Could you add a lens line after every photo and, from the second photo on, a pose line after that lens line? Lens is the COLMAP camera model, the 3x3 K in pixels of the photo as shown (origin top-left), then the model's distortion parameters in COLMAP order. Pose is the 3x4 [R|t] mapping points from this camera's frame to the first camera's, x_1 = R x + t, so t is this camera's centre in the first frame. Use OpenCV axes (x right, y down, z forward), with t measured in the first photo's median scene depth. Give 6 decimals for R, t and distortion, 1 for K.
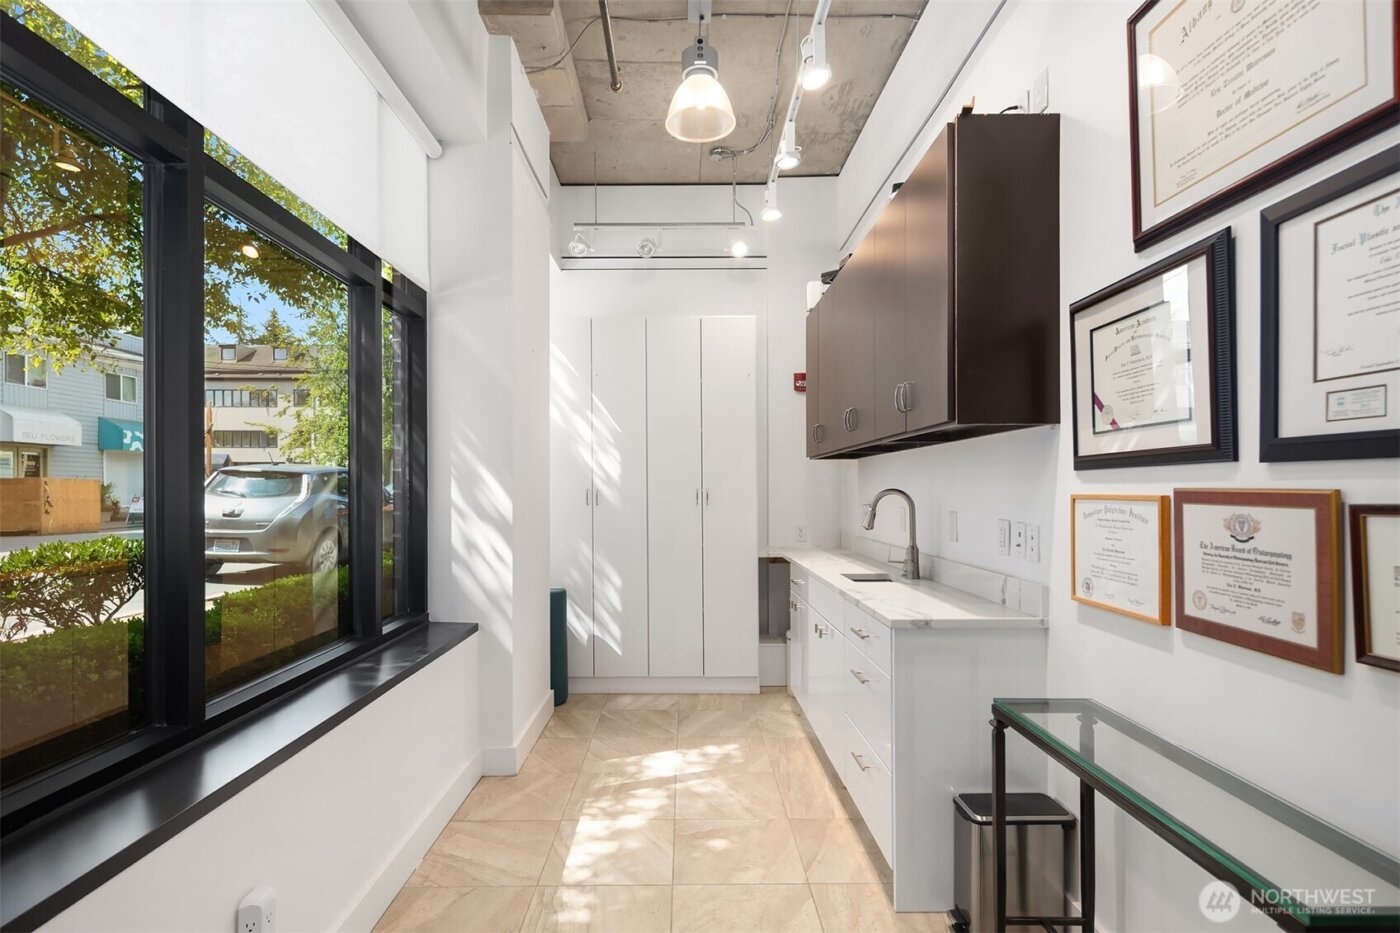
lens RADIAL K [[677.9, 0, 698.0], [0, 677.9, 477.7], [0, 0, 1]] dist [-0.002161, -0.000159]
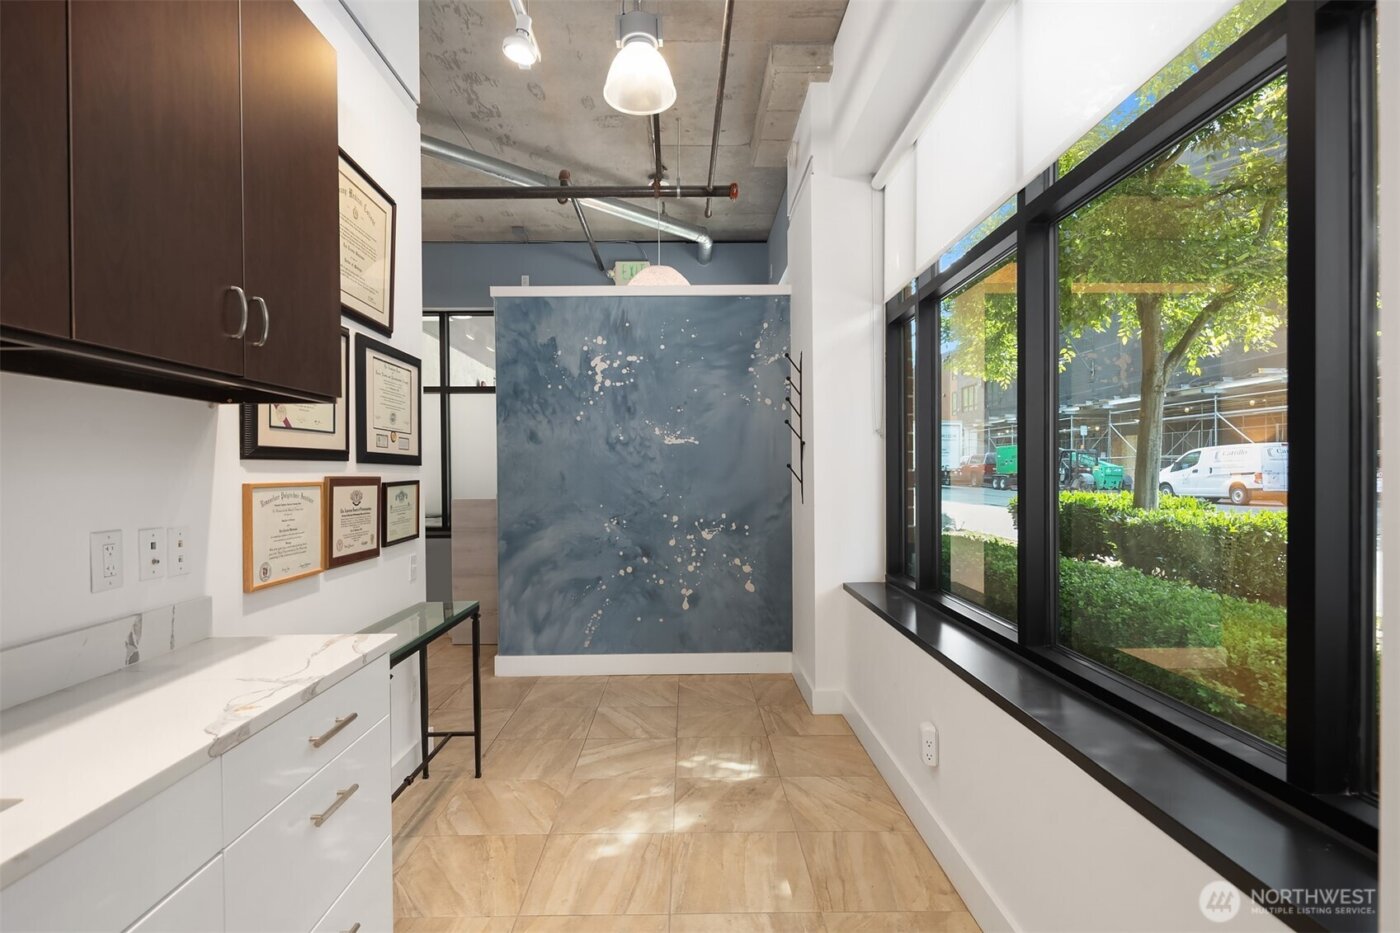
lens RADIAL K [[677.9, 0, 698.4], [0, 677.9, 474.5], [0, 0, 1]] dist [-0.002161, -0.000159]
pose [[-0.999986, -0.000742, -0.005253, -0.093636], [-0.000674, 0.999917, -0.012899, 0.025806], [0.005262, -0.012895, -0.999903, 2.185710]]
